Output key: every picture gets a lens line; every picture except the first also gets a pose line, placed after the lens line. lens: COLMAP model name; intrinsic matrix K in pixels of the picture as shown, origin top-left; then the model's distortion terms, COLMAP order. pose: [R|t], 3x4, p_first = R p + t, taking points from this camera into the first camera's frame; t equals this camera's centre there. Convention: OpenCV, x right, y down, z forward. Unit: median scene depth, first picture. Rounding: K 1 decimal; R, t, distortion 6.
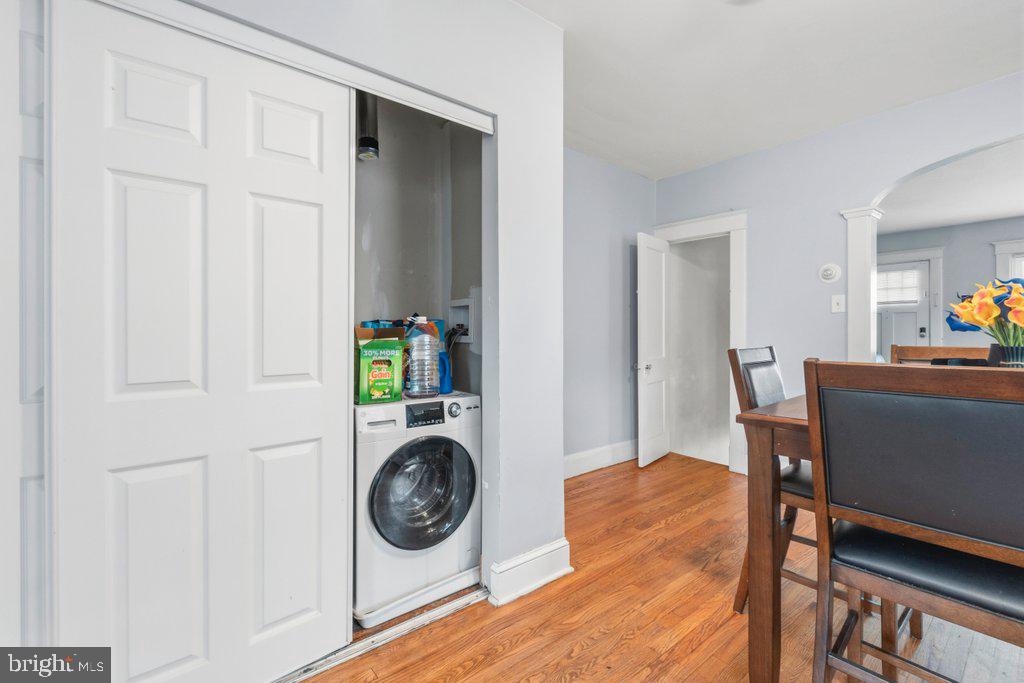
lens RADIAL K [[444.2, 0, 503.4], [0, 444.2, 331.0], [0, 0, 1]] dist [-0.002315, -0.000344]
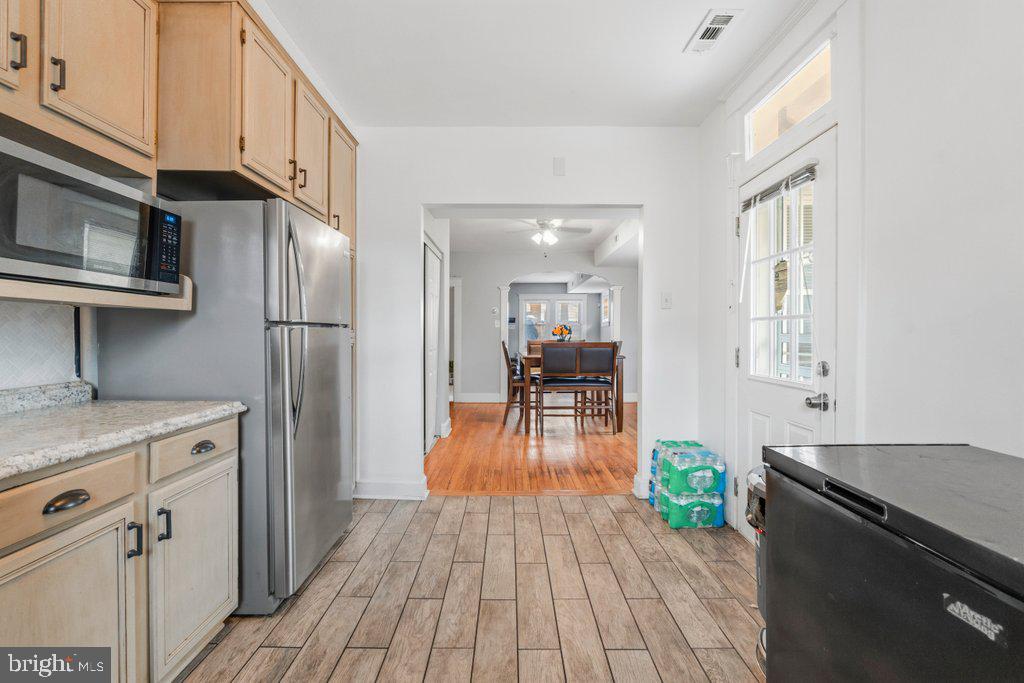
lens RADIAL K [[444.2, 0, 506.6], [0, 444.2, 337.0], [0, 0, 1]] dist [-0.002315, -0.000344]
pose [[0.630676, -0.000777, 0.776046, -1.681604], [-0.005220, 0.999973, 0.005243, -0.004638], [-0.776029, -0.007357, 0.630655, -0.878922]]
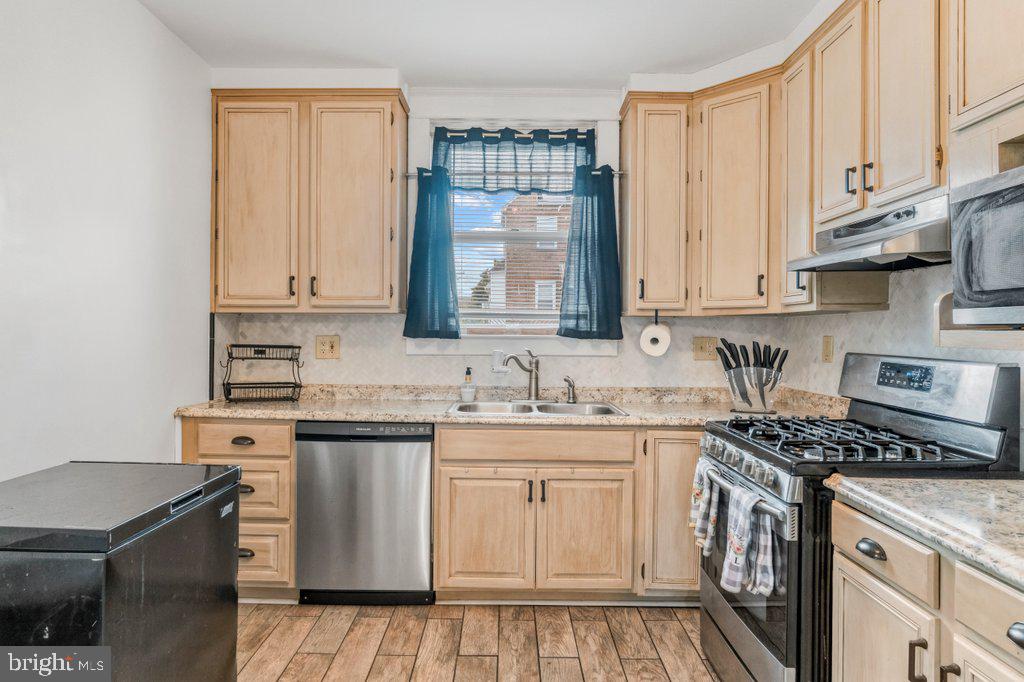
lens RADIAL K [[626.5, 0, 504.2], [0, 626.5, 341.1], [0, 0, 1]] dist [-0.002496, -0.000699]
pose [[-0.626994, 0.014990, -0.778880, -0.792332], [-0.003336, 0.999754, 0.021927, -0.067738], [0.779017, 0.016347, -0.626789, -0.071605]]
